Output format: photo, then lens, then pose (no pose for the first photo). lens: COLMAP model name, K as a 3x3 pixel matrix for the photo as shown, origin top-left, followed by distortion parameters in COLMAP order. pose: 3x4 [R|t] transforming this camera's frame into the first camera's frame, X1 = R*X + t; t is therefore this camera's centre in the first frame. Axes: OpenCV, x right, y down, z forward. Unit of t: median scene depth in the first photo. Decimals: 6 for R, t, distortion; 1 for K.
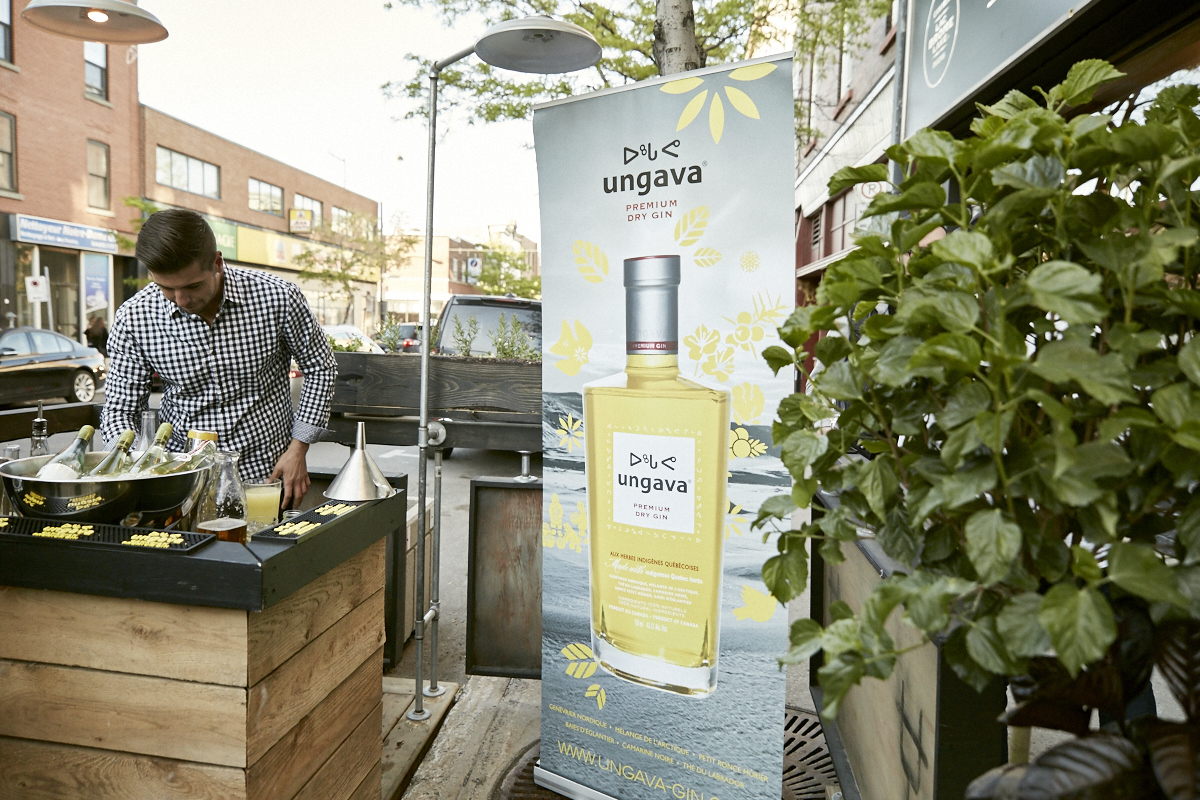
lens RADIAL K [[803.5, 0, 600.0], [0, 803.5, 400.0], [0, 0, 1]] dist [0.002472, 0.001557]
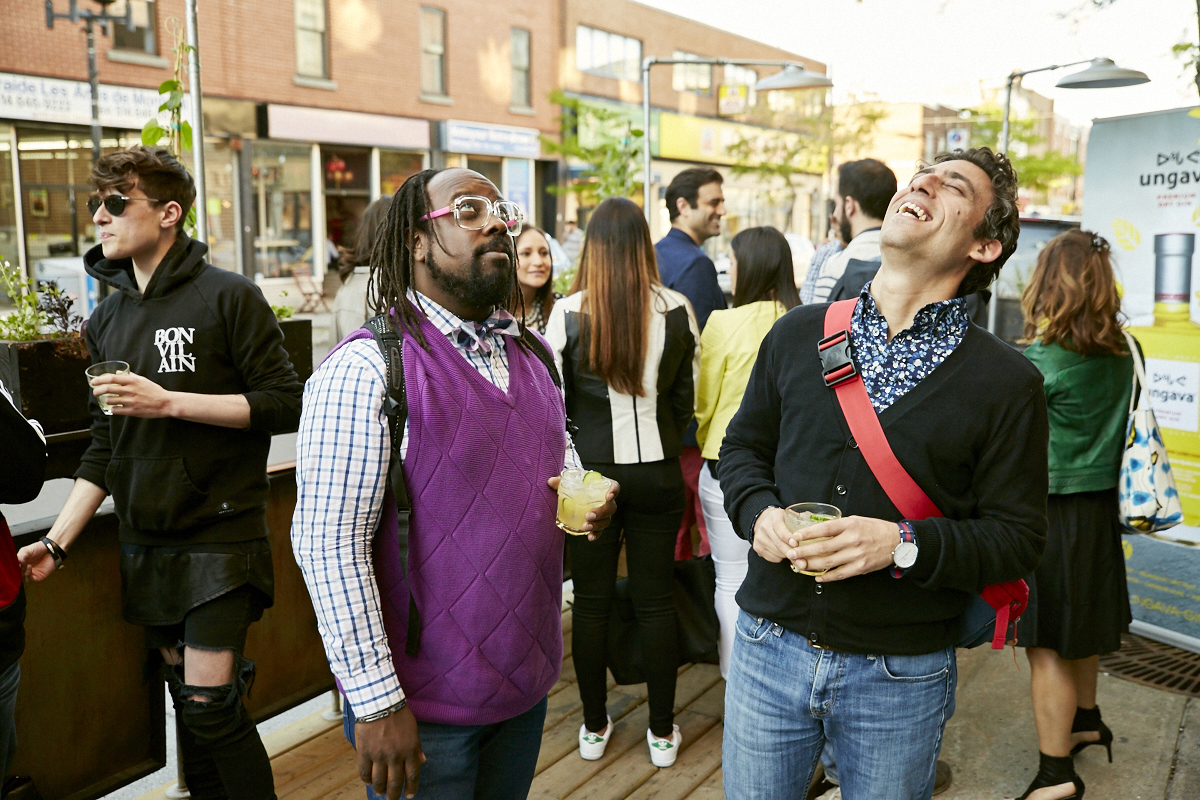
lens RADIAL K [[1167.7, 0, 597.5], [0, 1167.7, 421.1], [0, 0, 1]] dist [-0.018109, -0.016084]
pose [[0.904667, 0.045952, -0.423635, 0.002342], [-0.013506, 0.996761, 0.079278, 0.000150], [0.425906, -0.065998, 0.902357, -0.123359]]
